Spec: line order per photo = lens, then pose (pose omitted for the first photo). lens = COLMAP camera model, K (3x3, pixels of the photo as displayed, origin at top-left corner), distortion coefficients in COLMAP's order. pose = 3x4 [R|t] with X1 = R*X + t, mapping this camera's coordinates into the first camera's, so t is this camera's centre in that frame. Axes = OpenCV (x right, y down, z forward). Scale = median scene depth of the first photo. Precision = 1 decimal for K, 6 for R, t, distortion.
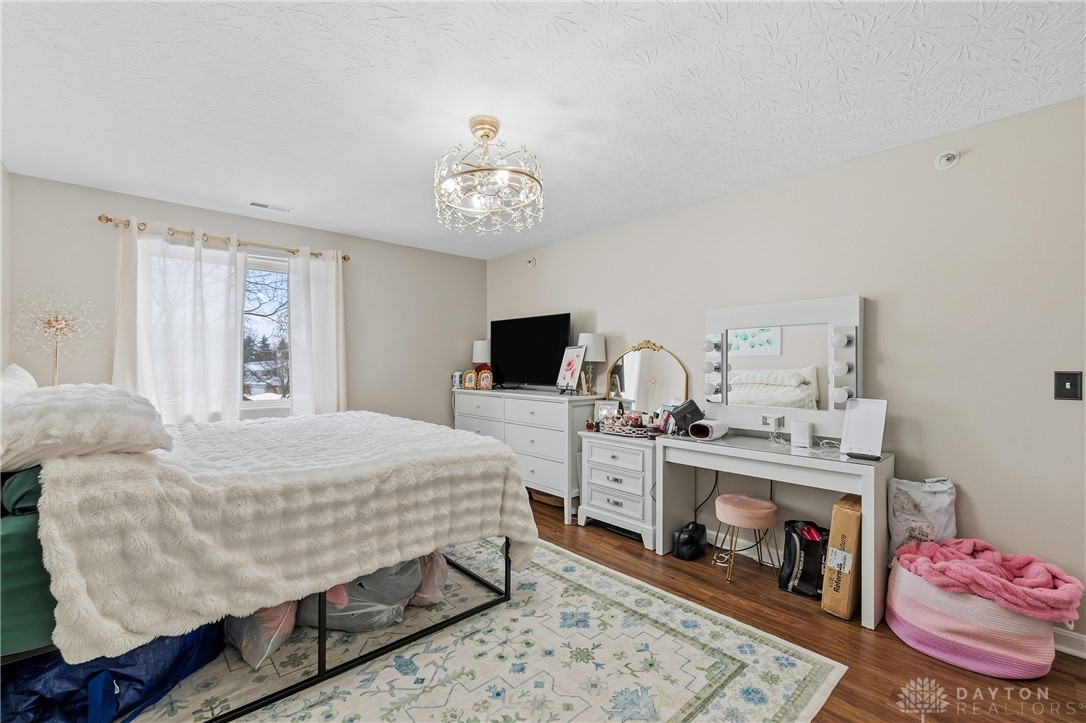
lens RADIAL K [[464.2, 0, 541.9], [0, 464.2, 364.1], [0, 0, 1]] dist [-0.003770, 0.000057]
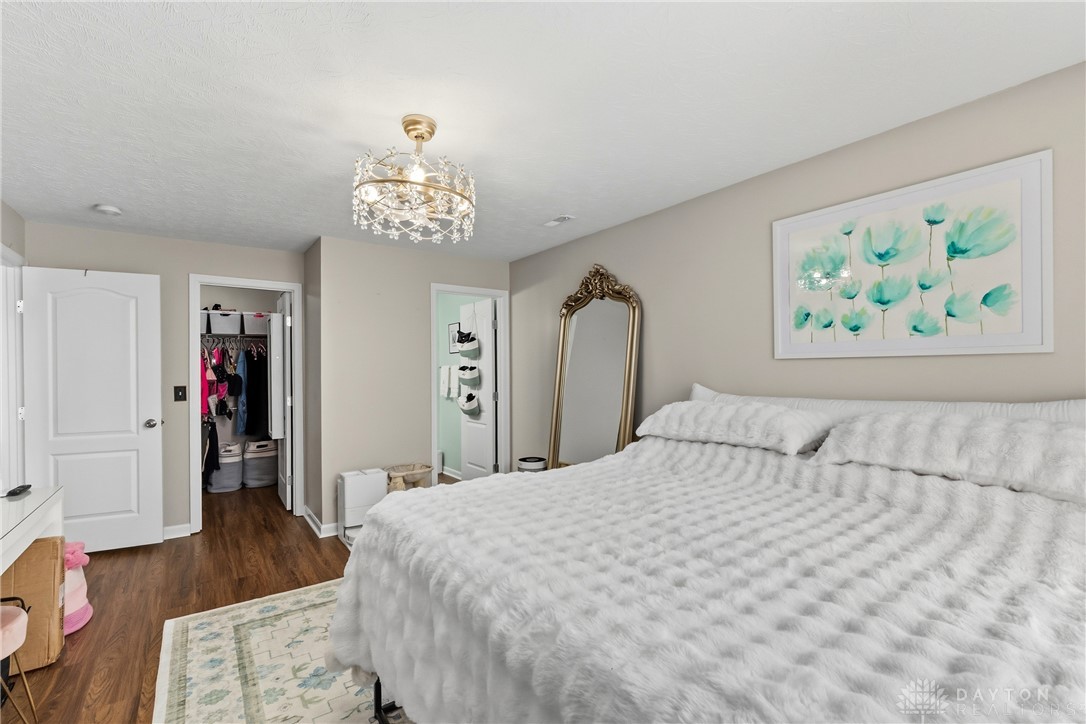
lens RADIAL K [[481.4, 0, 542.3], [0, 481.4, 367.1], [0, 0, 1]] dist [-0.000072, 0.000102]
pose [[-0.993316, 0.008502, 0.115111, -0.600131], [0.008896, 0.999956, 0.002903, -0.051182], [-0.115081, 0.003908, -0.993348, 2.447953]]
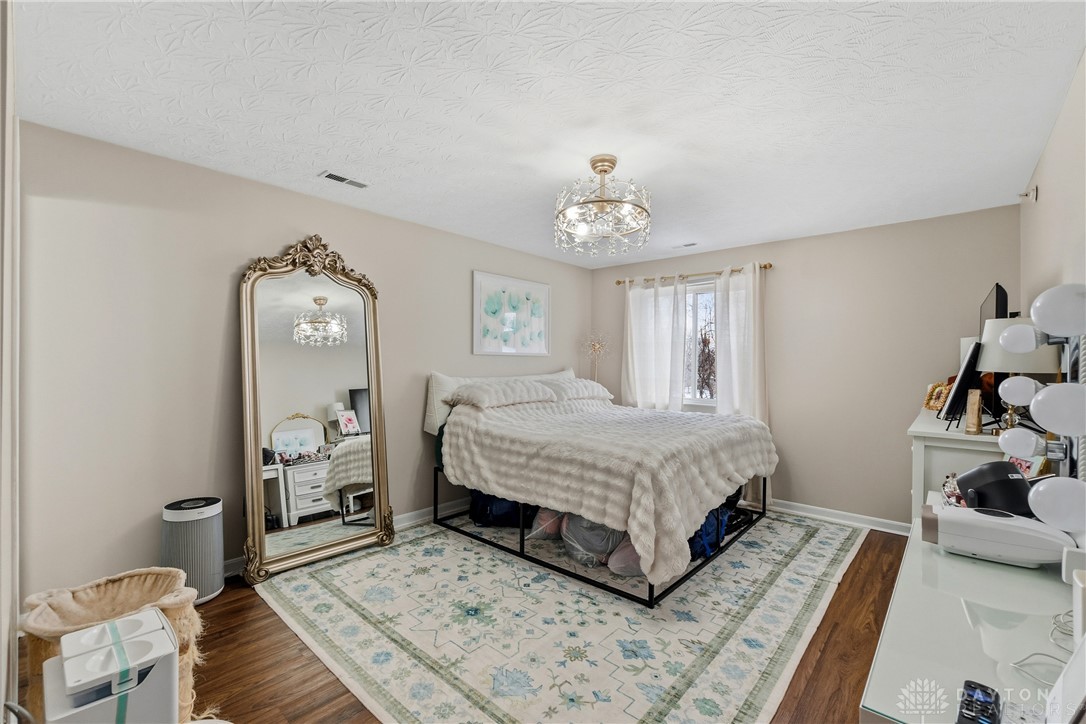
lens RADIAL K [[467.7, 0, 537.2], [0, 467.7, 364.5], [0, 0, 1]] dist [-0.000473, -0.000068]
pose [[0.100300, 0.002728, -0.994954, 1.287985], [-0.009294, 0.999955, 0.001805, -0.021979], [0.994914, 0.009066, 0.100320, 0.928531]]
